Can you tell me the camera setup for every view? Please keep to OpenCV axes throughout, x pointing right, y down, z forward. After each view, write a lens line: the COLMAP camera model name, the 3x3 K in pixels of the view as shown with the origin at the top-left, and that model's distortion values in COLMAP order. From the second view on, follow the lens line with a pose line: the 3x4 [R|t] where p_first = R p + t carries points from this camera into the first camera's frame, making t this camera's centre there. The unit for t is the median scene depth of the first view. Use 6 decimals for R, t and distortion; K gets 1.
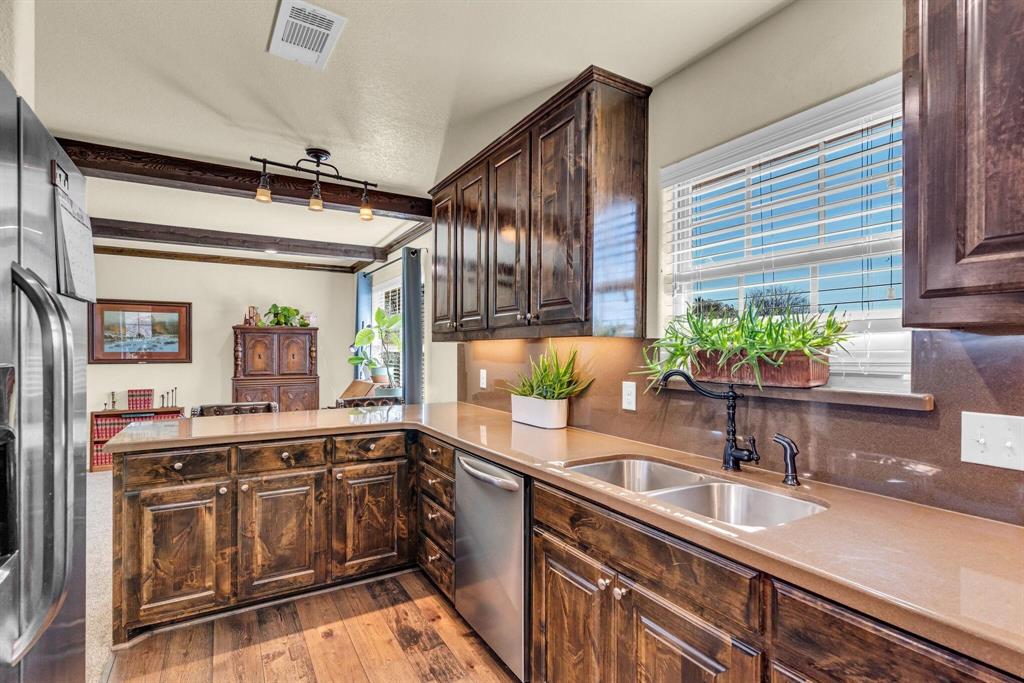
lens RADIAL K [[496.8, 0, 513.3], [0, 496.8, 350.2], [0, 0, 1]] dist [0.002549, -0.000134]
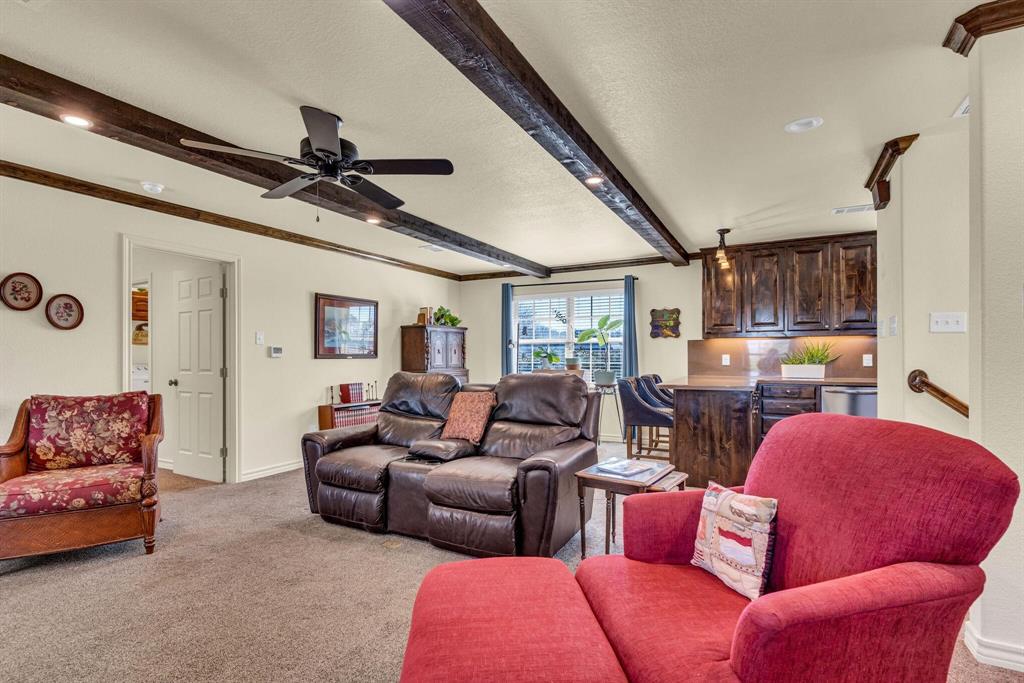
lens RADIAL K [[496.8, 0, 513.3], [0, 496.8, 350.2], [0, 0, 1]] dist [0.002549, -0.000134]
pose [[0.828990, -0.000420, 0.559263, -1.053000], [0.005852, 0.999951, -0.007923, 0.019915], [-0.559233, 0.009841, 0.828952, -0.029679]]
